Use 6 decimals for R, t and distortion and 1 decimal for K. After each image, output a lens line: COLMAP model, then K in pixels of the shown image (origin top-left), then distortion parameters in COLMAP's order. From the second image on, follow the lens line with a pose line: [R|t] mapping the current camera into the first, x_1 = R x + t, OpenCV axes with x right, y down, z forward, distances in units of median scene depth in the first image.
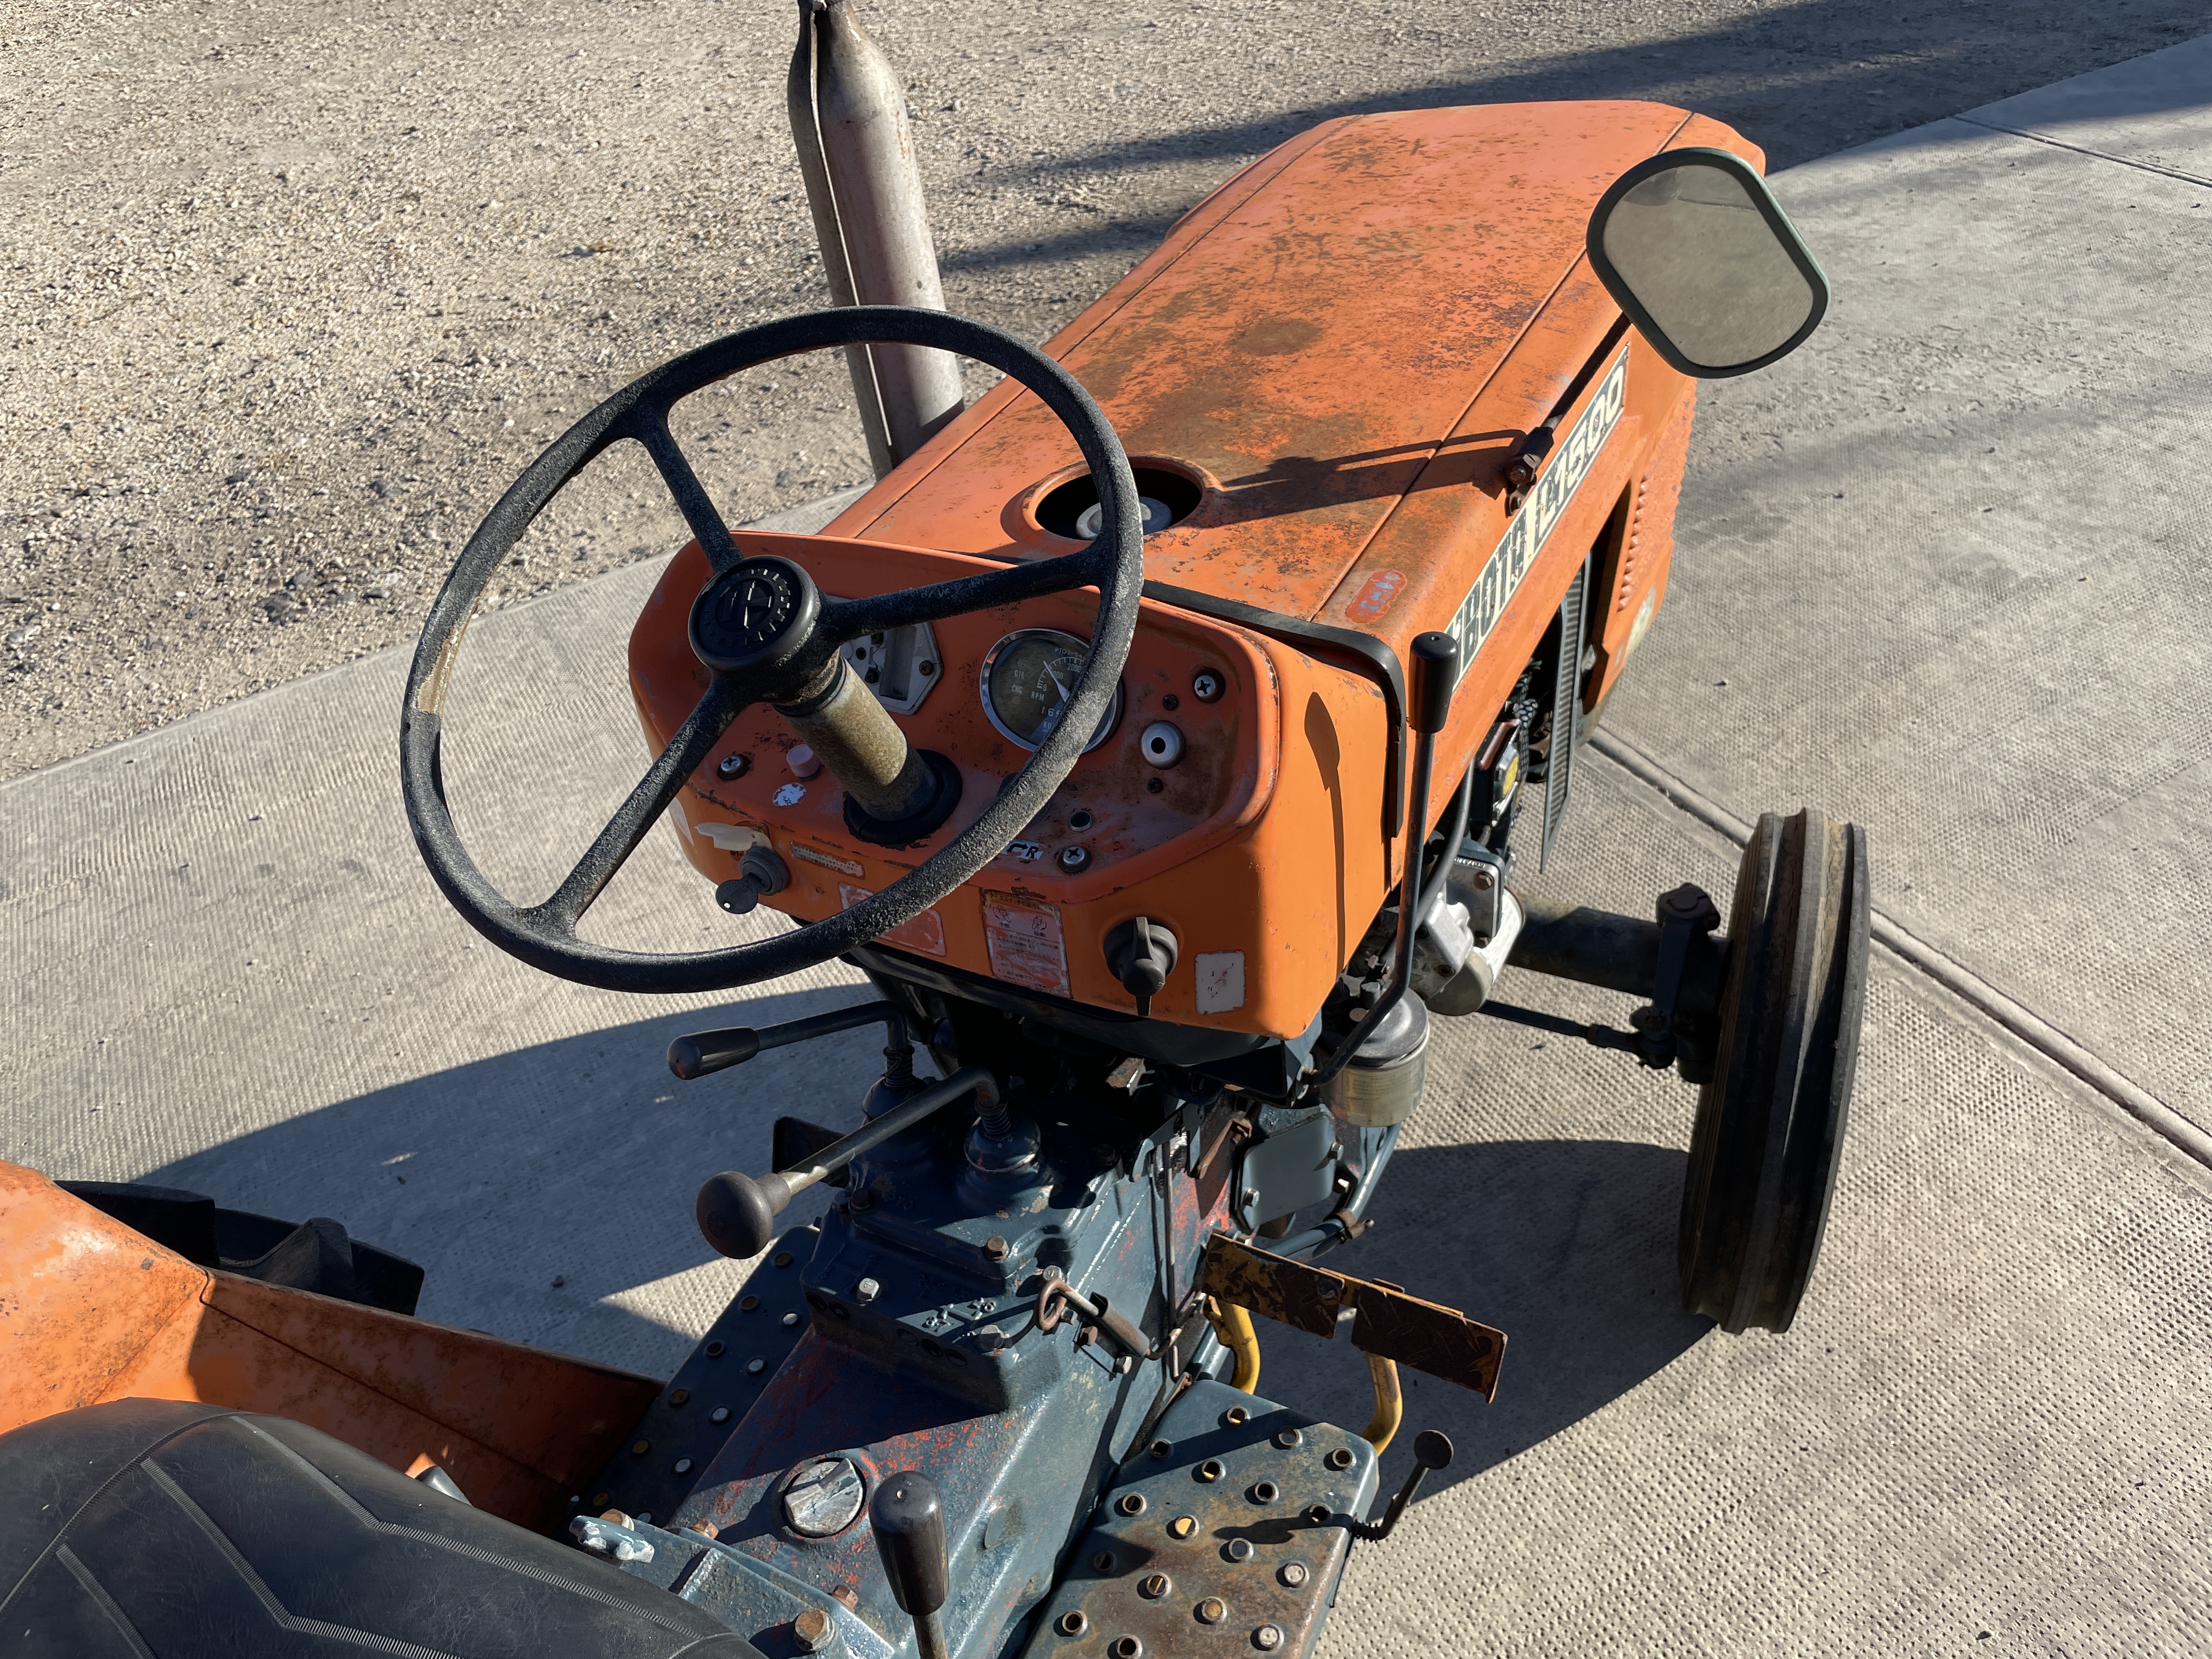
lens RADIAL K [[1689.4, 0, 1097.8], [0, 1689.4, 823.7], [0, 0, 1]] dist [0.068103, -0.079650]
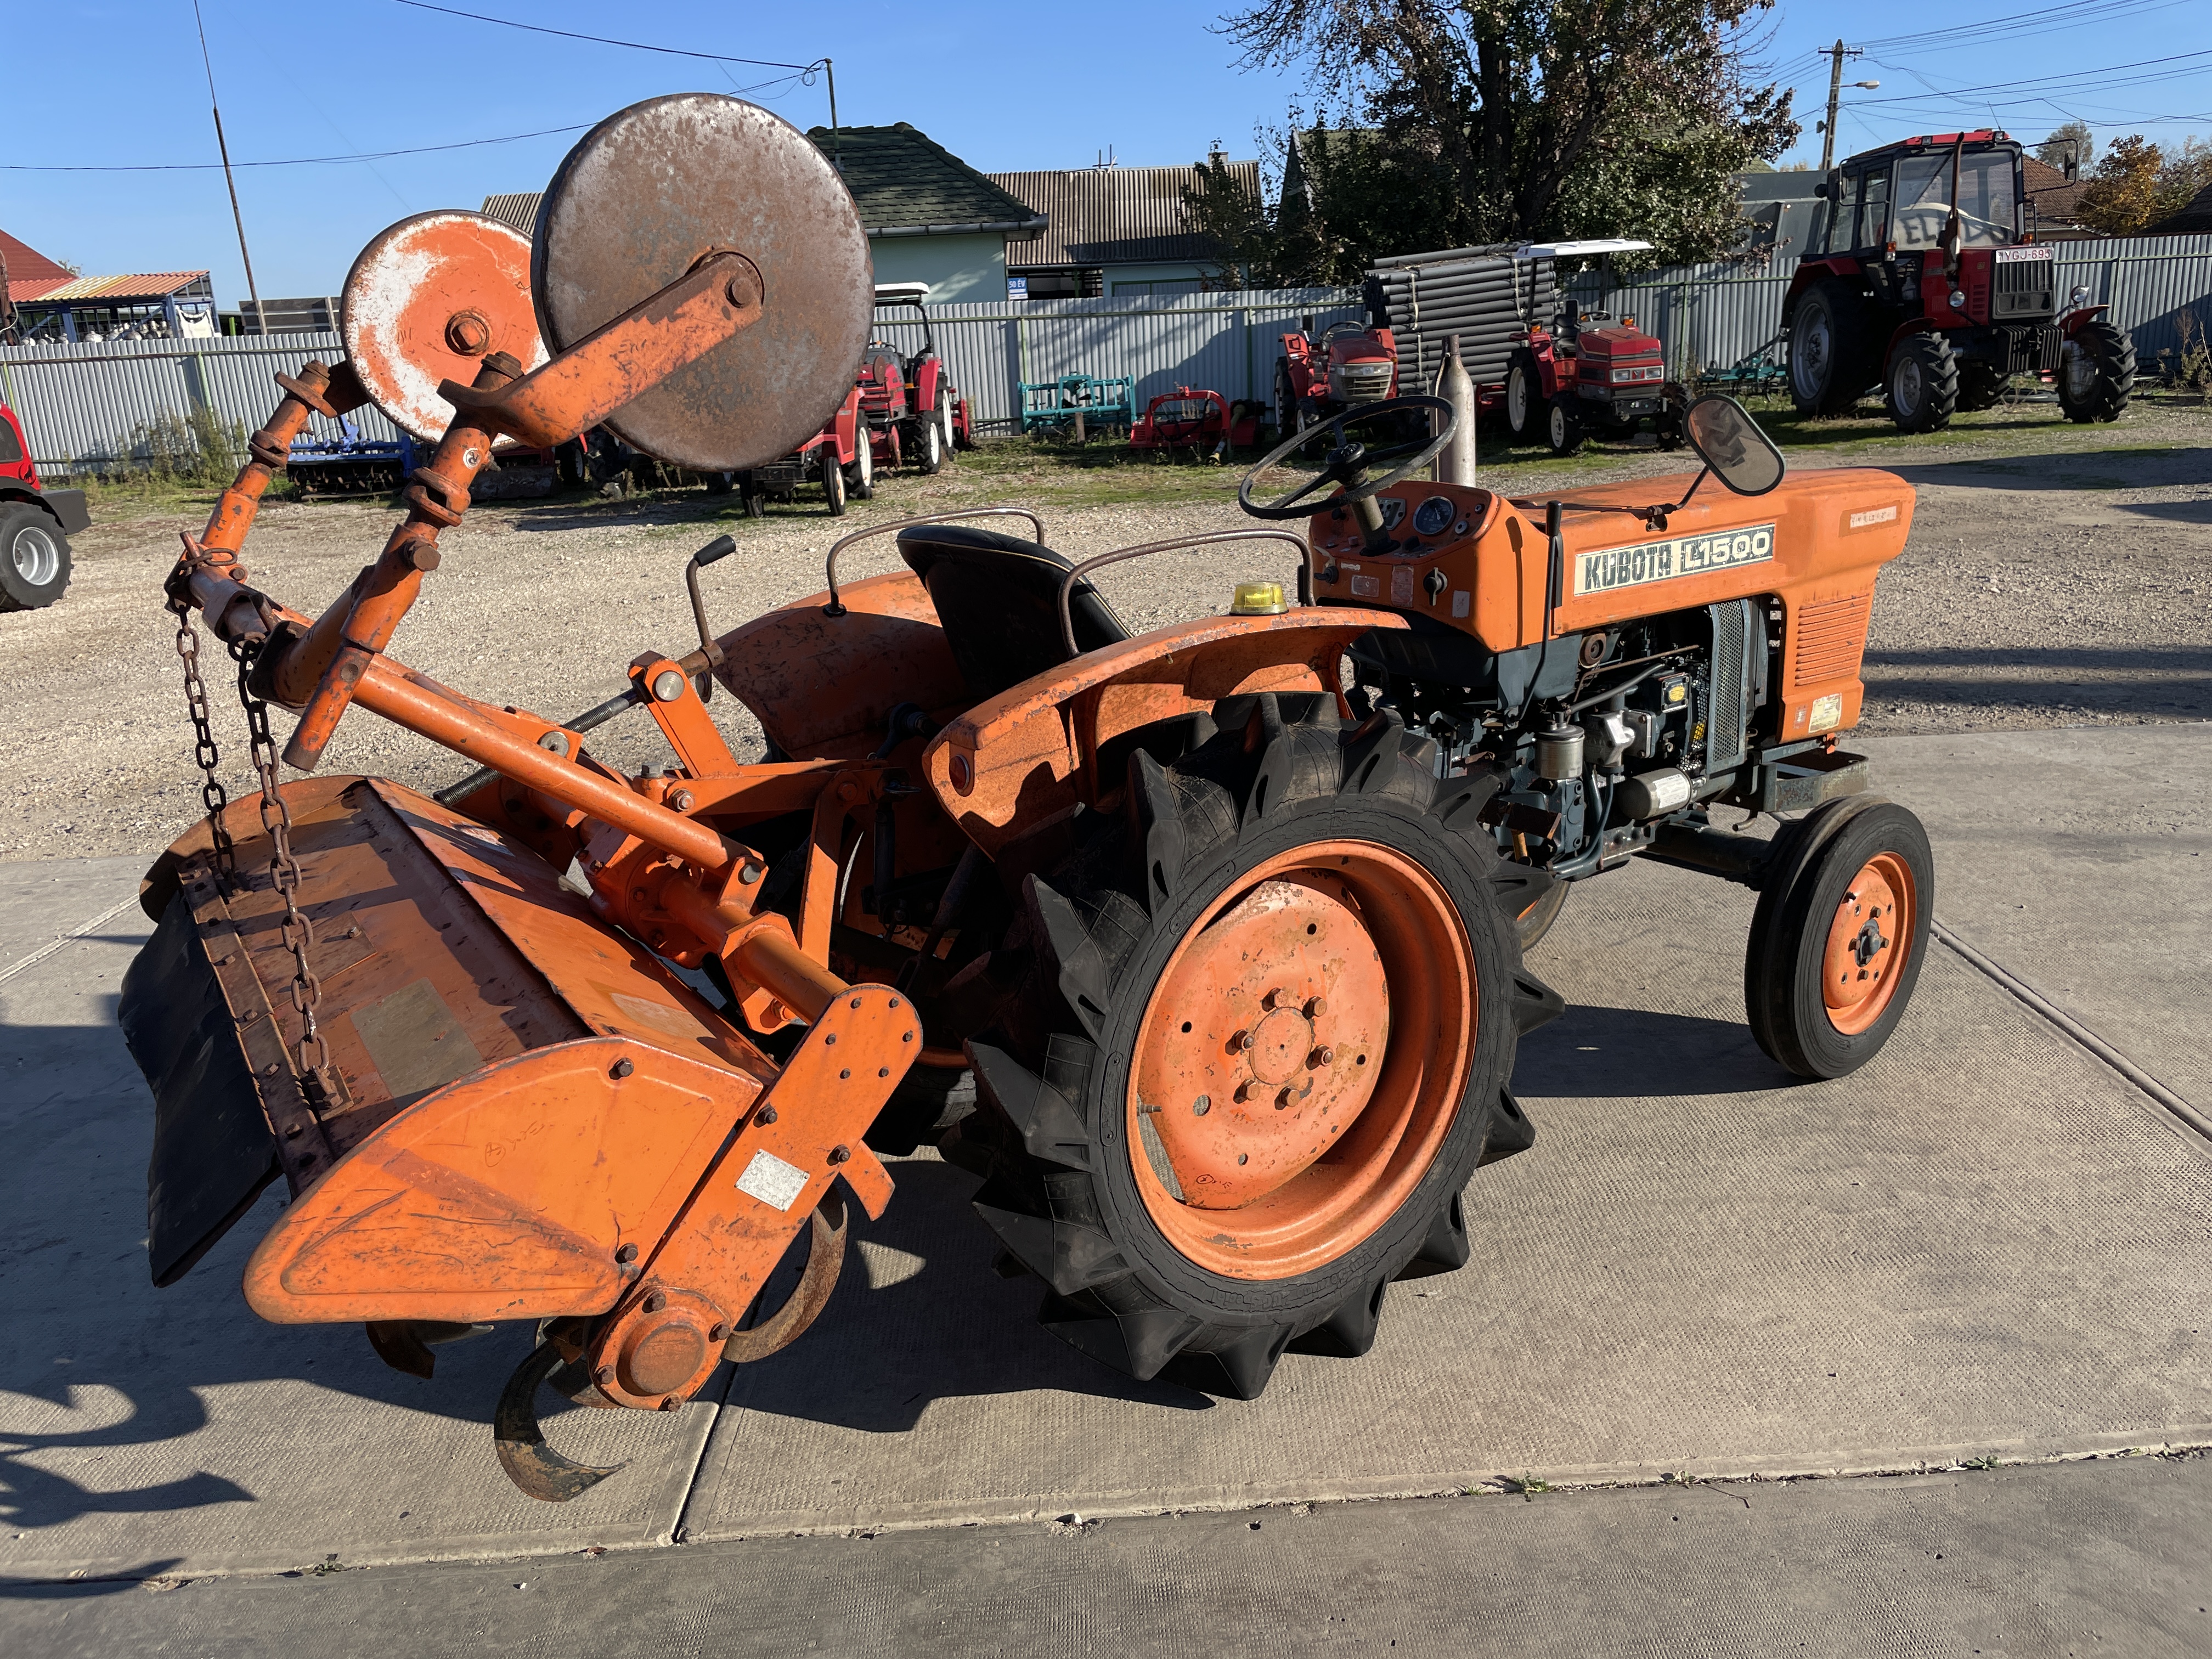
lens RADIAL K [[1689.4, 0, 1113.1], [0, 1689.4, 838.7], [0, 0, 1]] dist [0.068103, -0.079650]
pose [[0.878400, 0.186262, -0.440136, 0.945846], [-0.321147, 0.912067, -0.254948, 1.462718], [0.353946, 0.365295, 0.860977, -1.693266]]
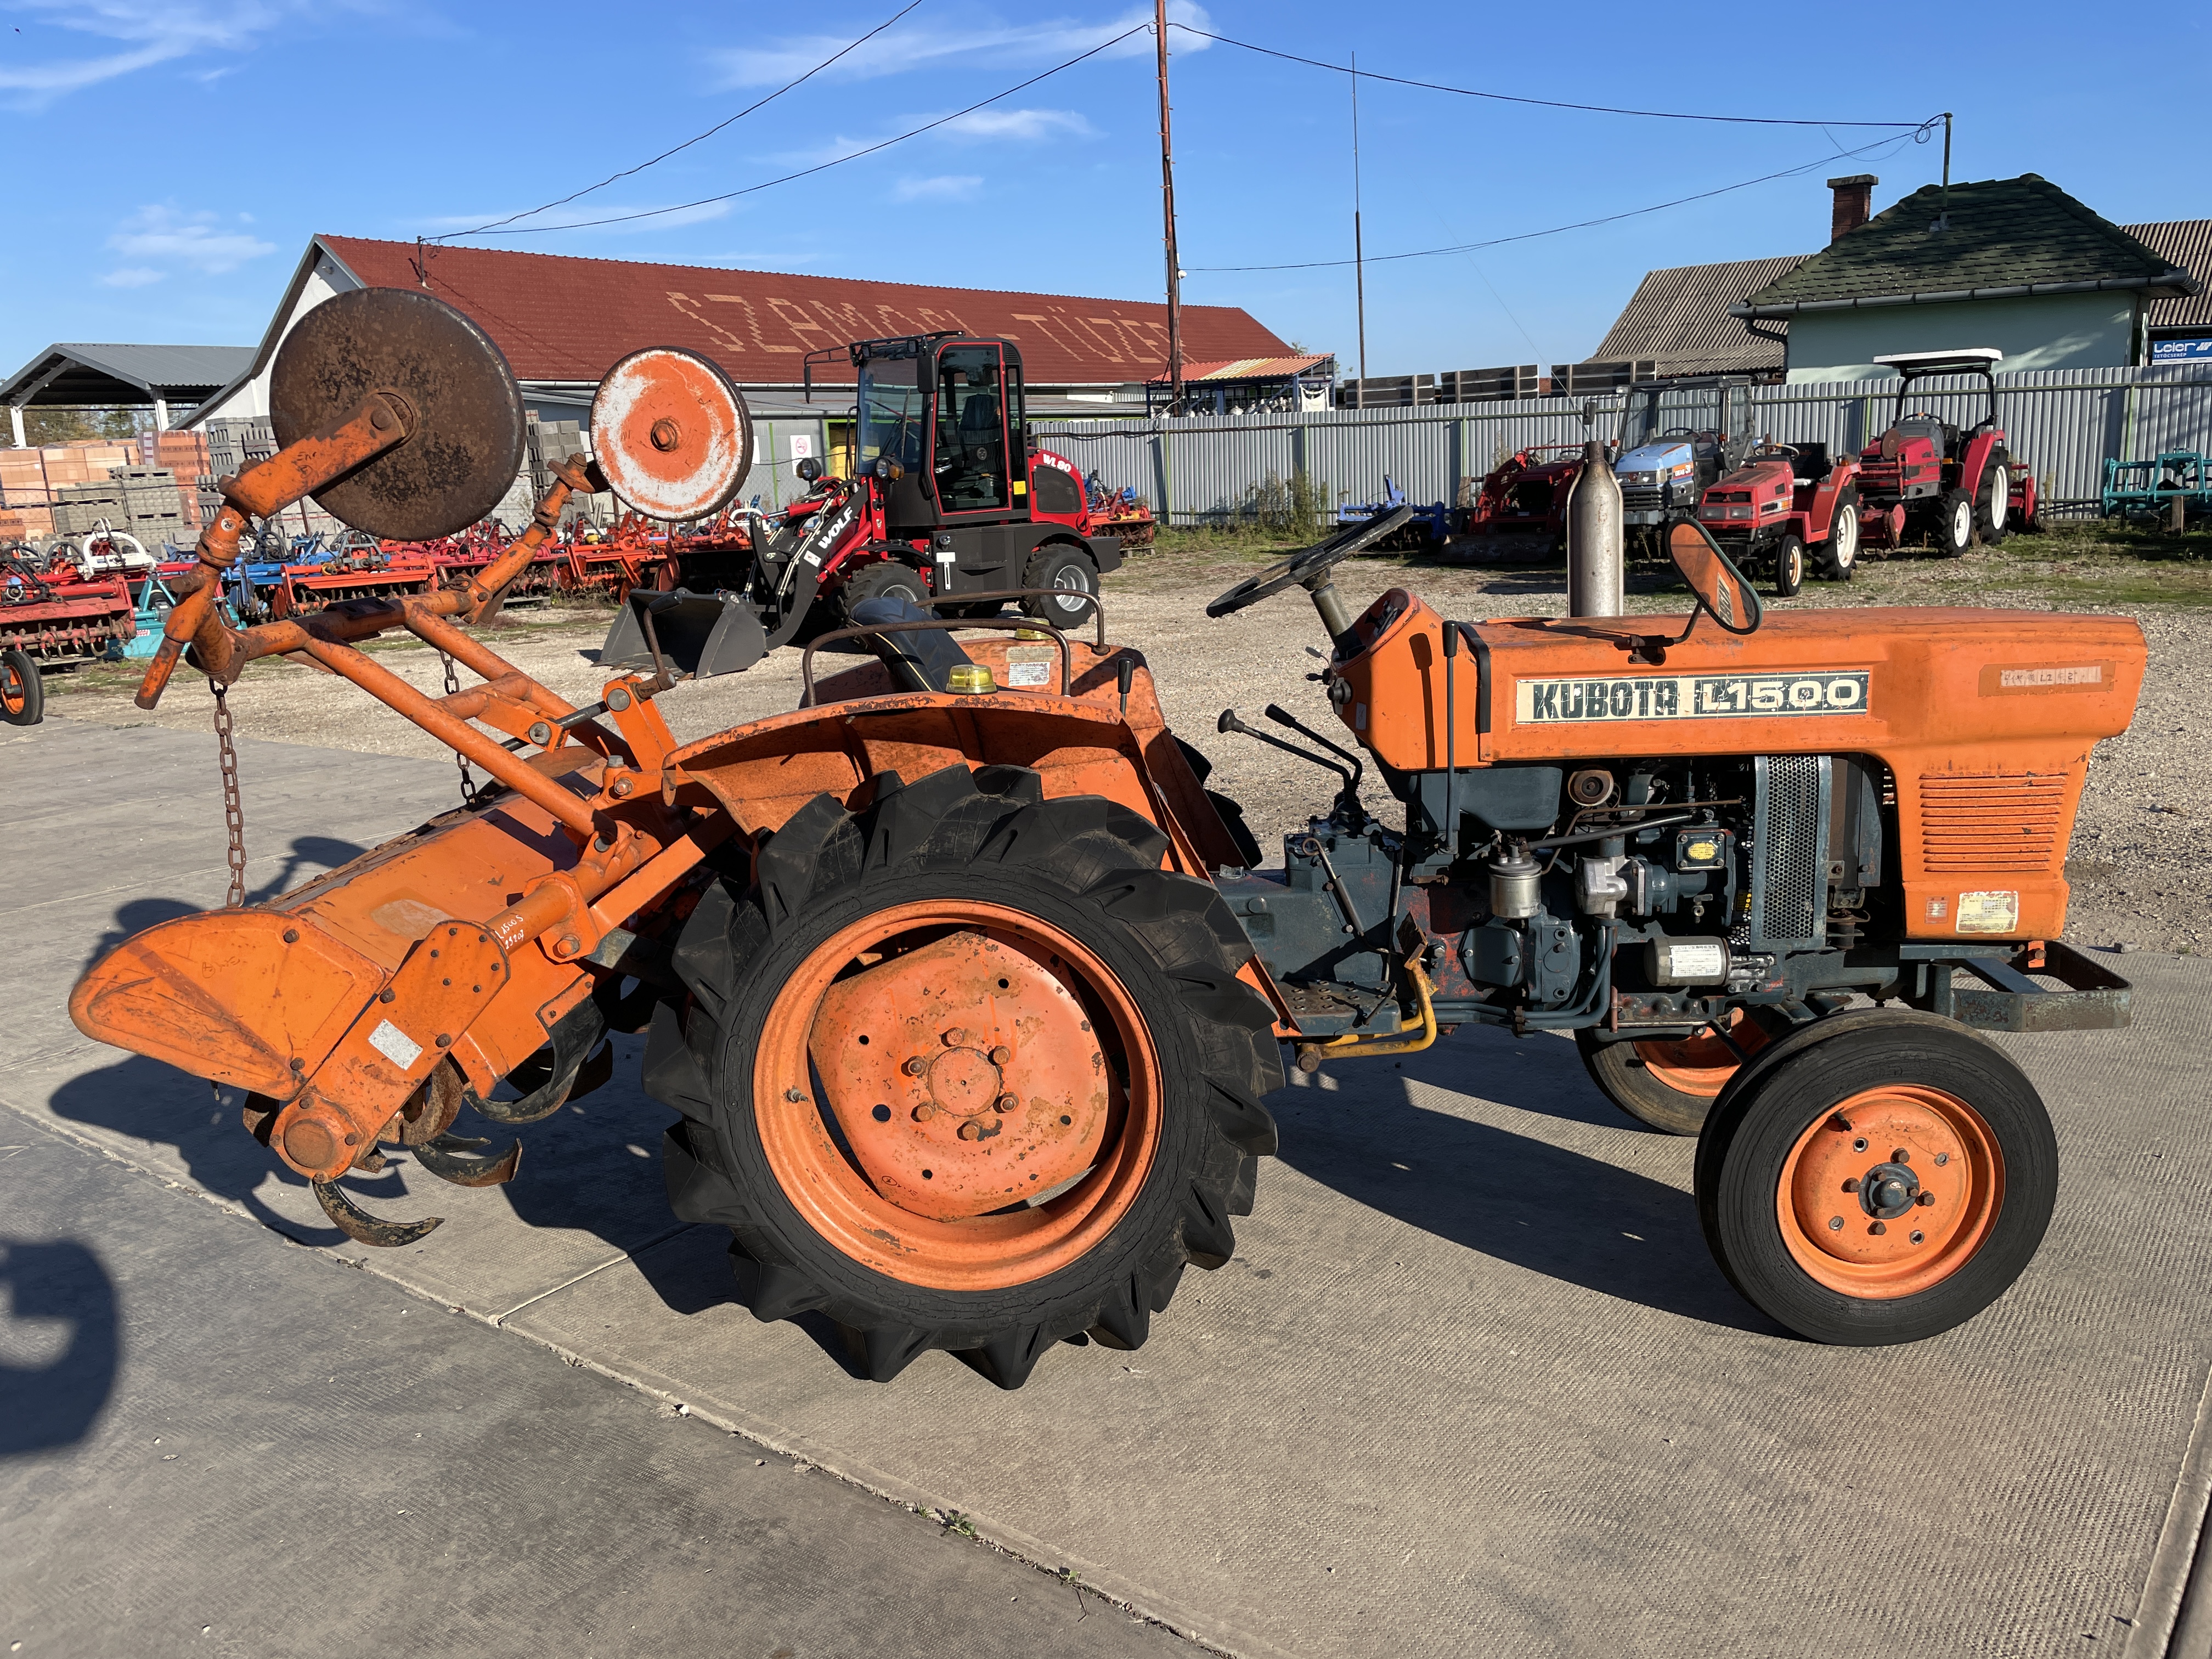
lens RADIAL K [[1689.4, 0, 1101.2], [0, 1689.4, 837.2], [0, 0, 1]] dist [0.068103, -0.079650]
pose [[0.405117, 0.280479, -0.870179, 2.508884], [-0.564386, 0.825504, 0.003326, 0.558627], [0.719269, 0.489770, 0.492725, -0.739309]]
